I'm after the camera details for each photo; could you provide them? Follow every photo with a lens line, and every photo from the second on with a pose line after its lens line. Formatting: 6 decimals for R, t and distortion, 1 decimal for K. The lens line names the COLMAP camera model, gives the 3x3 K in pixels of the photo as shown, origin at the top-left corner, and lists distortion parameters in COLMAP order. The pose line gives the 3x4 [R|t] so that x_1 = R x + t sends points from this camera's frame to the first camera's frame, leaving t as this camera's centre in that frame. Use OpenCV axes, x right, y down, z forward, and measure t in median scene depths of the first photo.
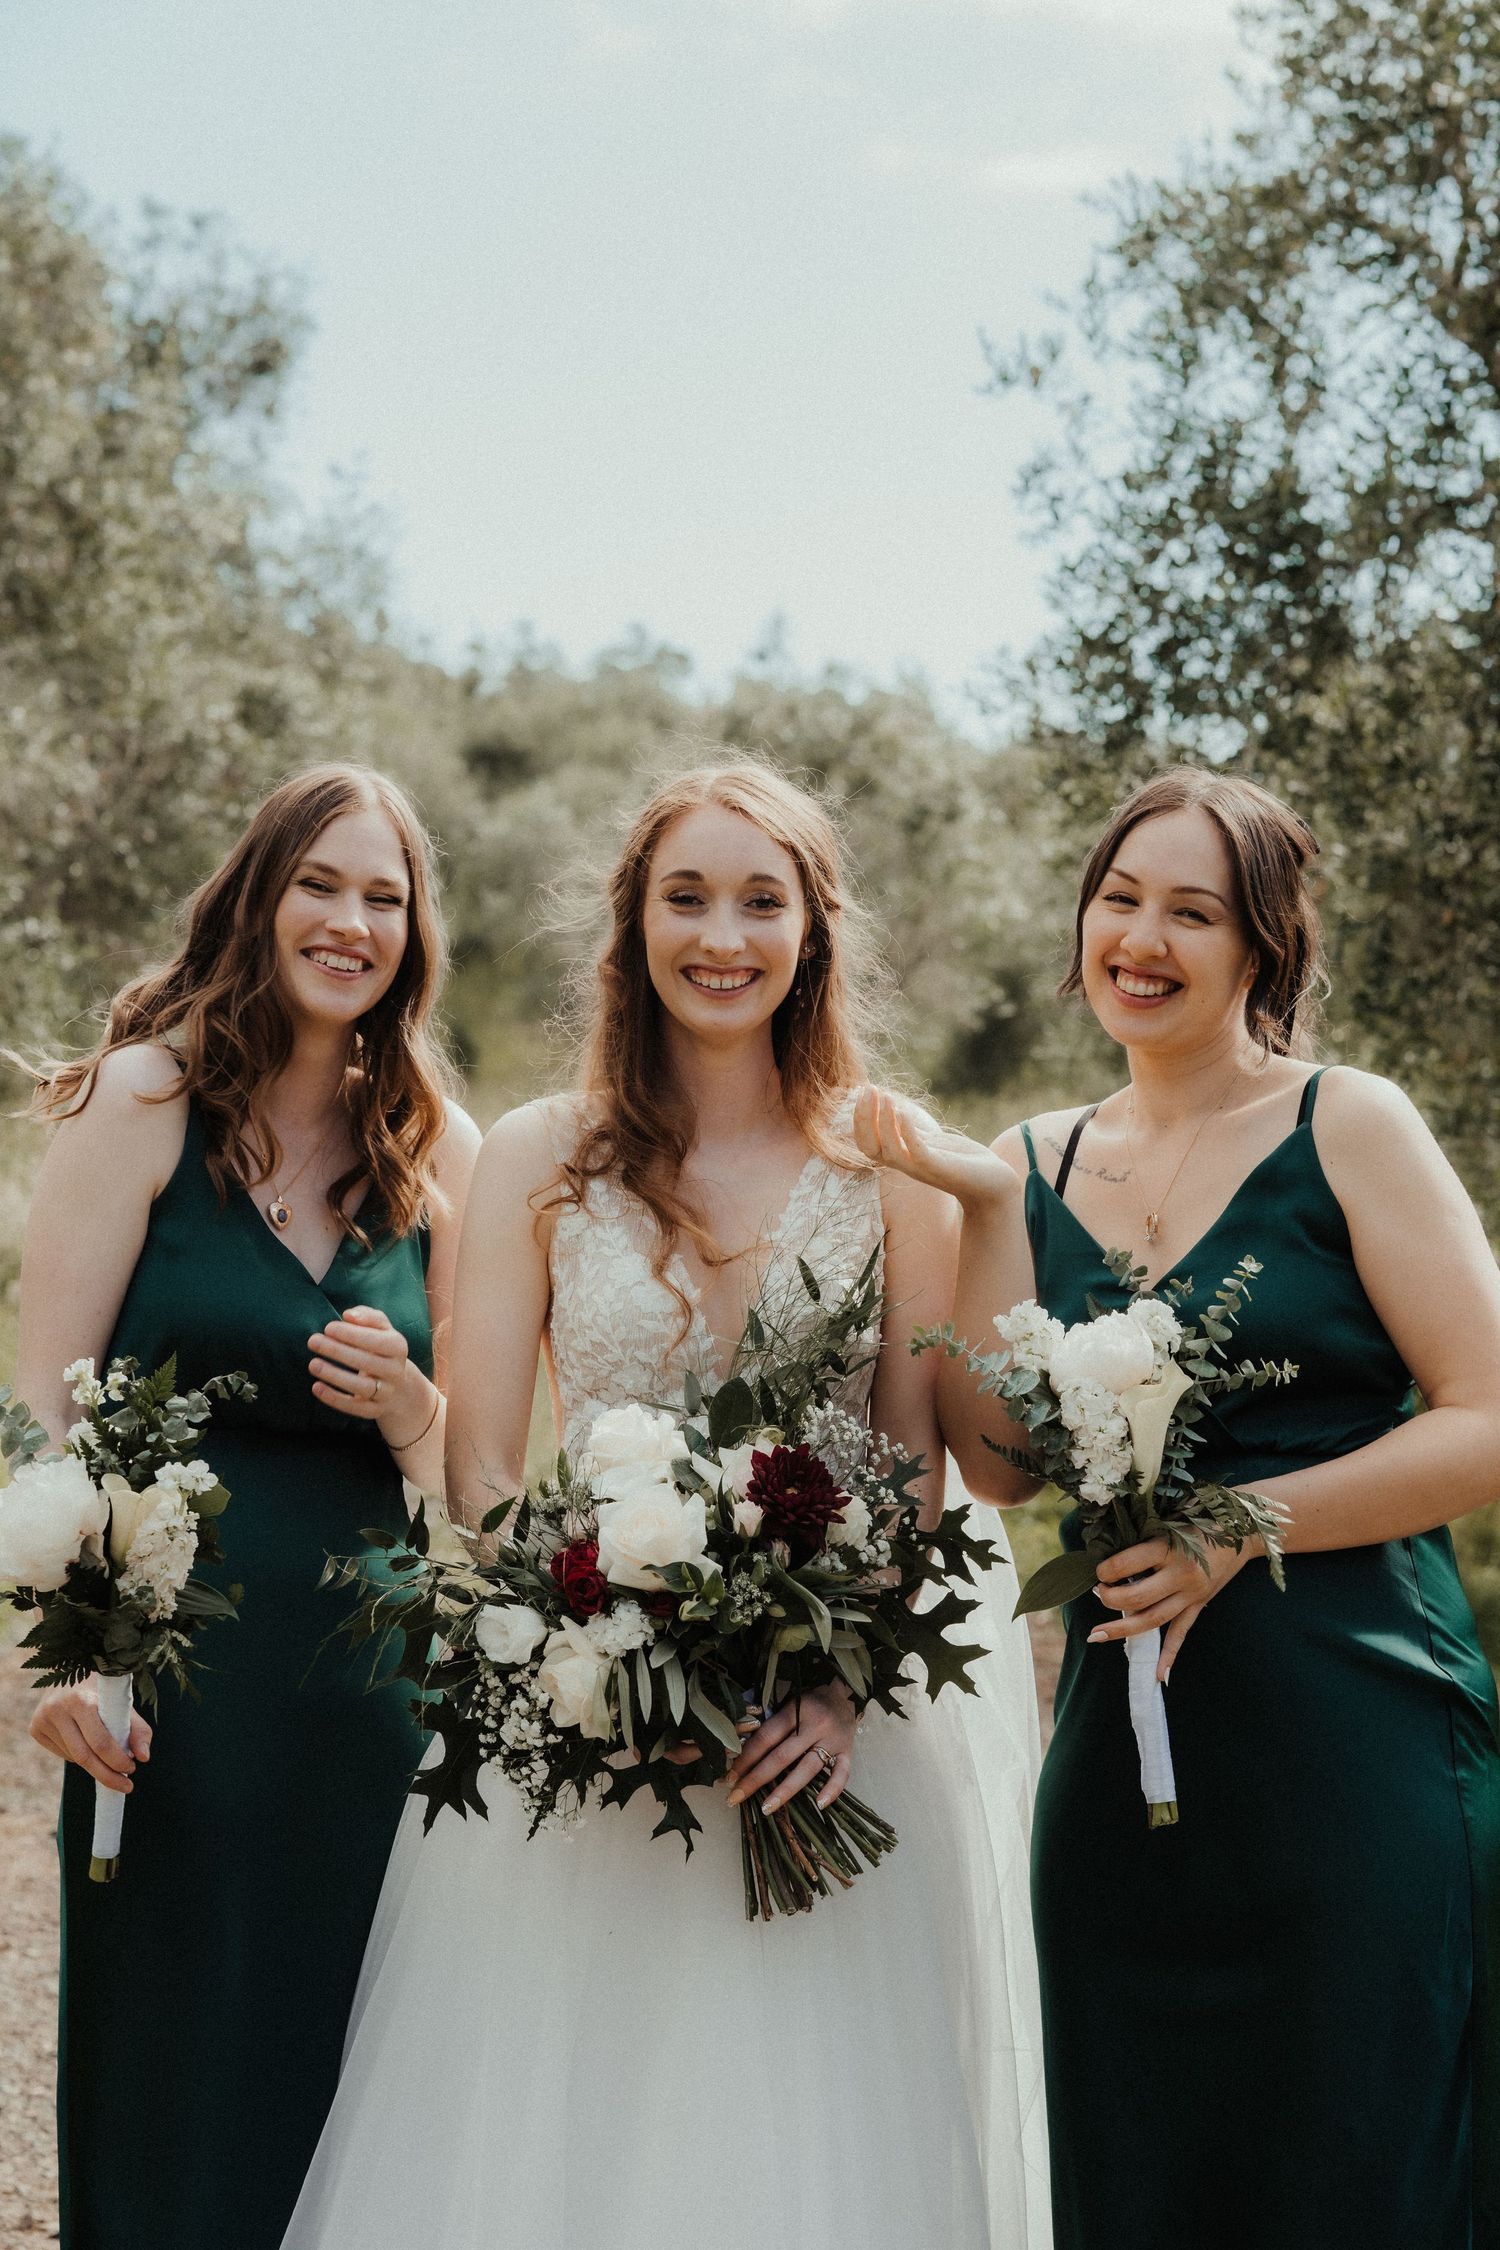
lens RADIAL K [[5833.7, 0, 767.5], [0, 5833.7, 1109.3], [0, 0, 1]] dist [0.227274, 0.000000]
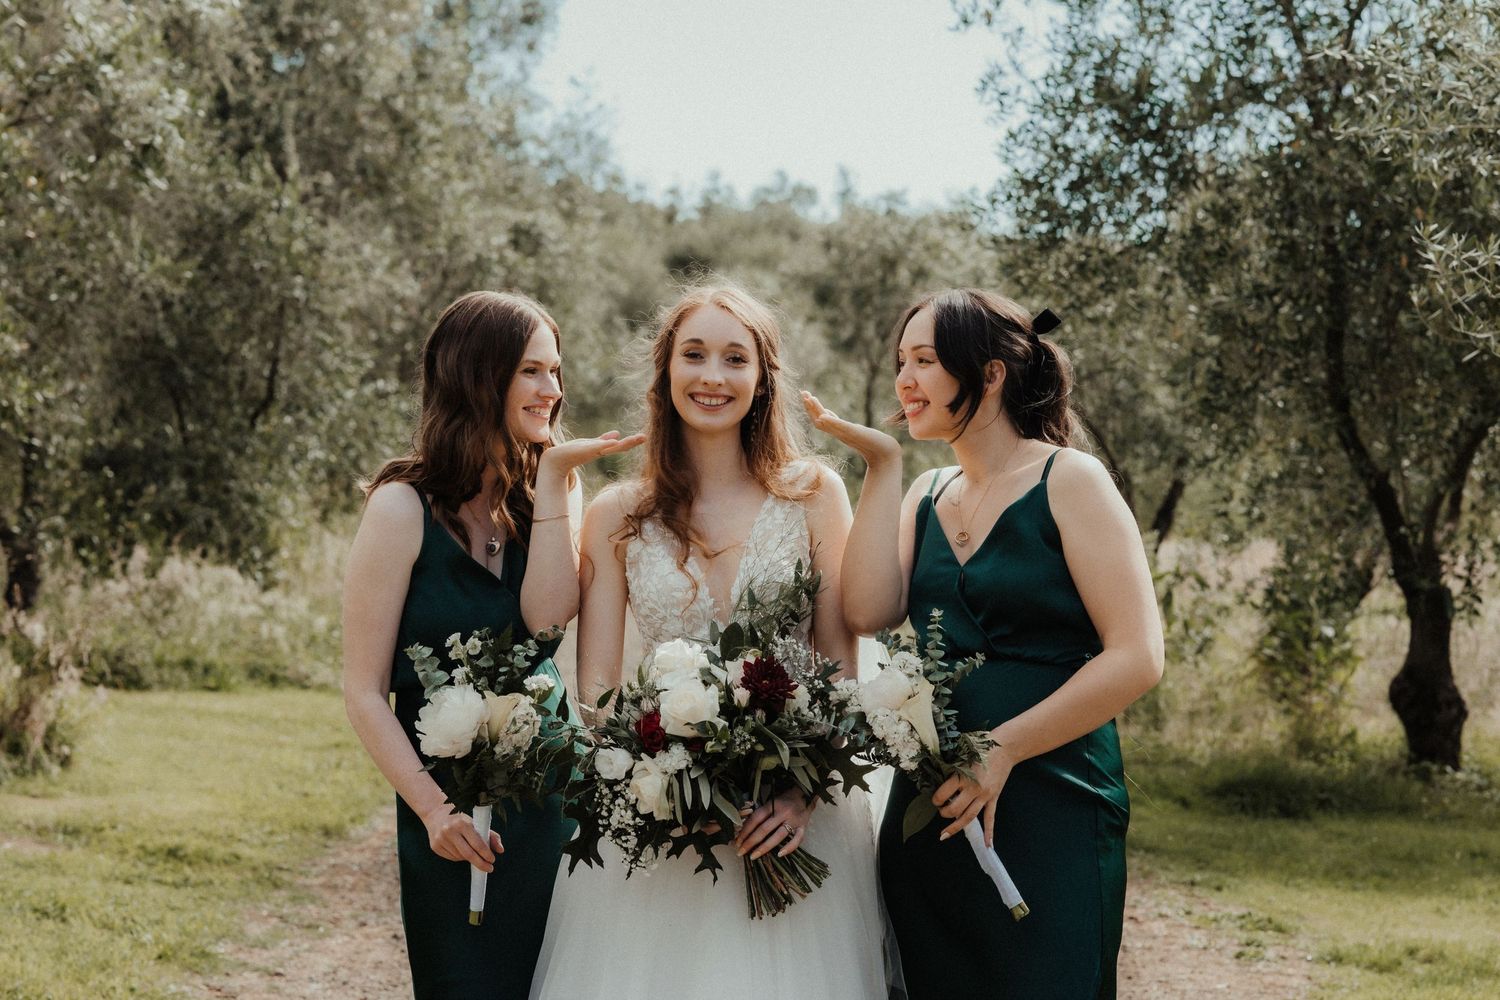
lens RADIAL K [[3889.1, 0, 754.5], [0, 3889.1, 503.3], [0, 0, 1]] dist [0.227274, 0.000000]
pose [[0.998931, -0.032552, -0.032824, 0.012755], [0.032654, 0.999463, 0.002557, 0.002073], [0.032723, -0.003626, 0.999458, -0.063162]]
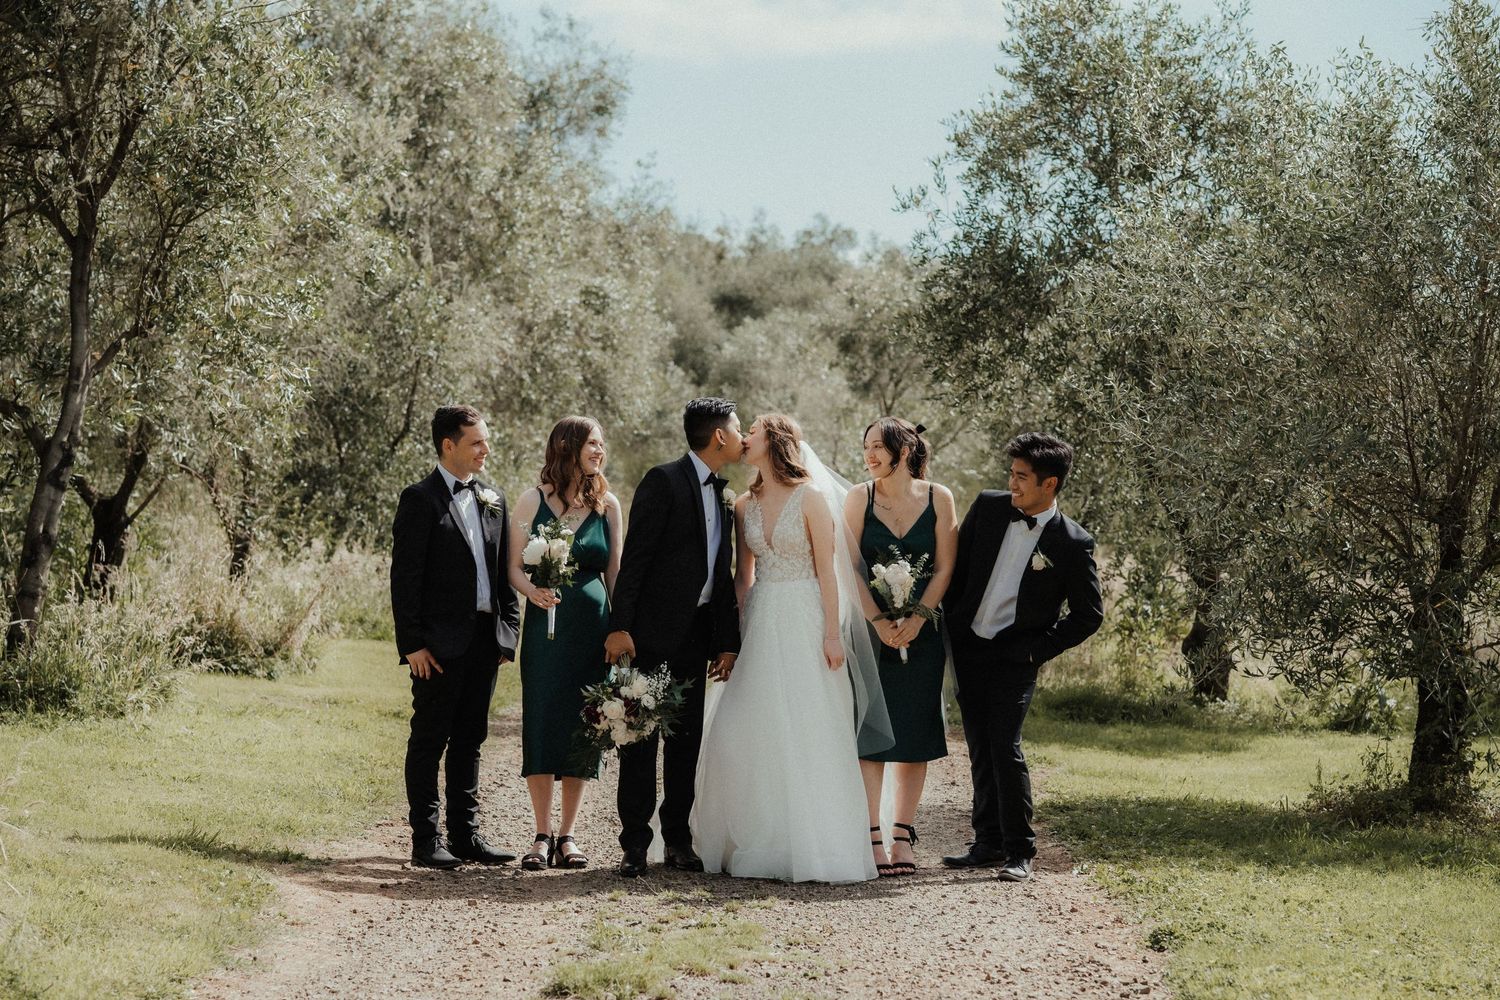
lens RADIAL K [[3889.1, 0, 800.7], [0, 3889.1, 512.0], [0, 0, 1]] dist [0.227274, 0.000000]
pose [[0.999386, -0.012400, -0.032764, 0.048946], [0.012362, 0.999923, -0.001371, 0.006867], [0.032778, 0.000965, 0.999462, -0.625524]]
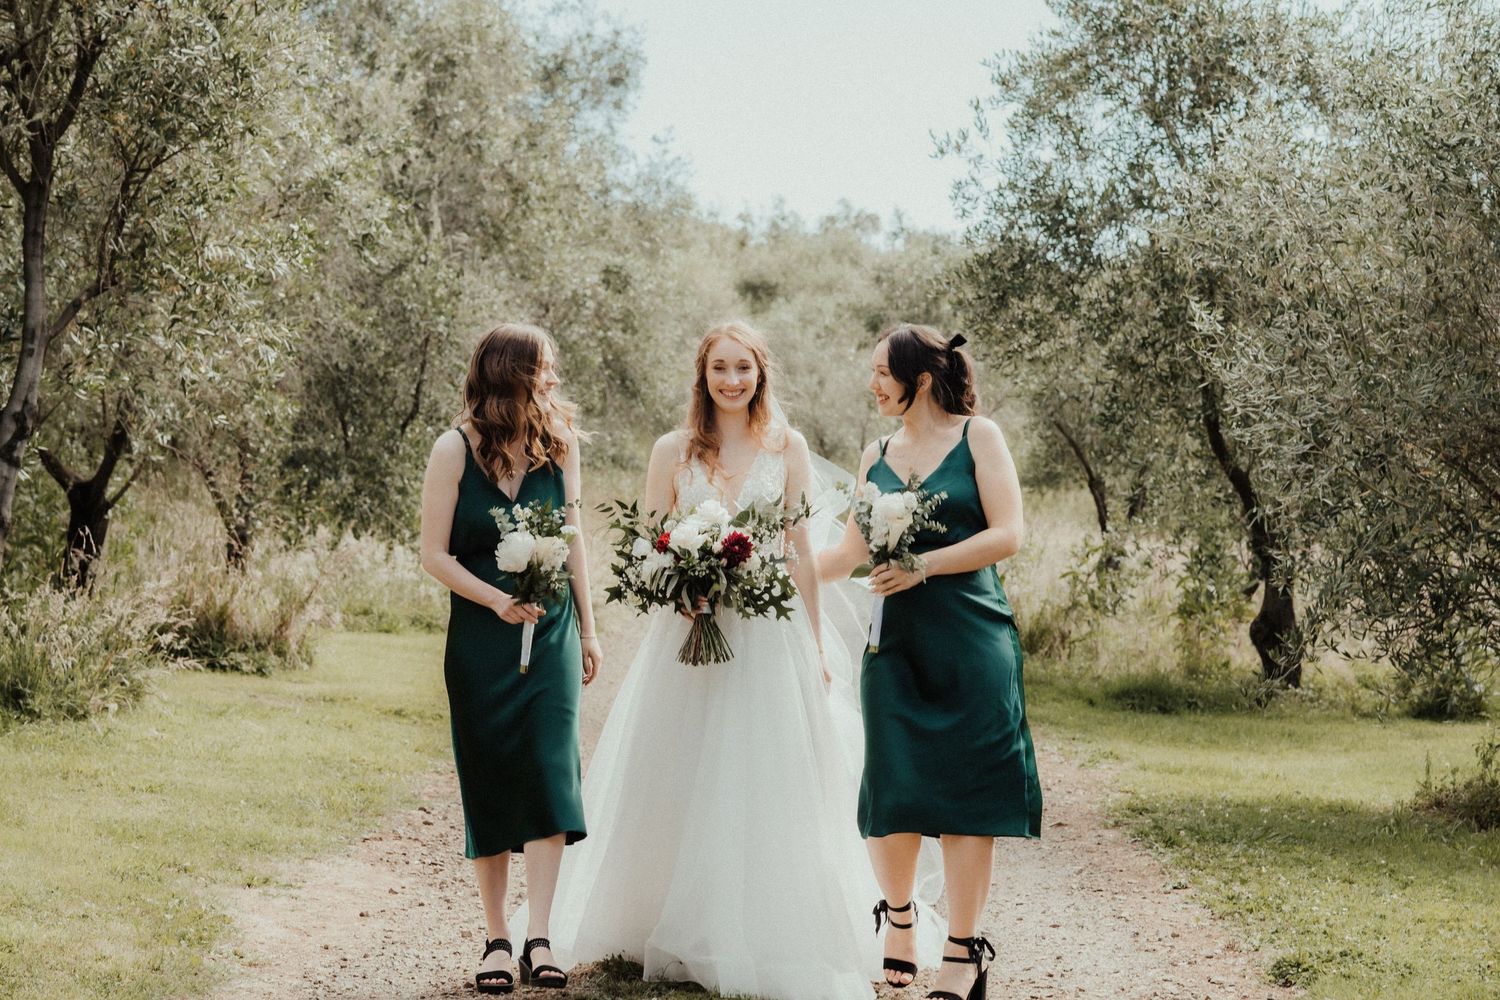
lens RADIAL K [[3889.1, 0, 762.7], [0, 3889.1, 434.4], [0, 0, 1]] dist [0.227274, 0.000000]
pose [[0.998497, -0.025506, -0.048506, 0.040683], [0.024574, 0.999504, -0.019702, 0.013117], [0.048984, 0.018481, 0.998629, -0.500181]]
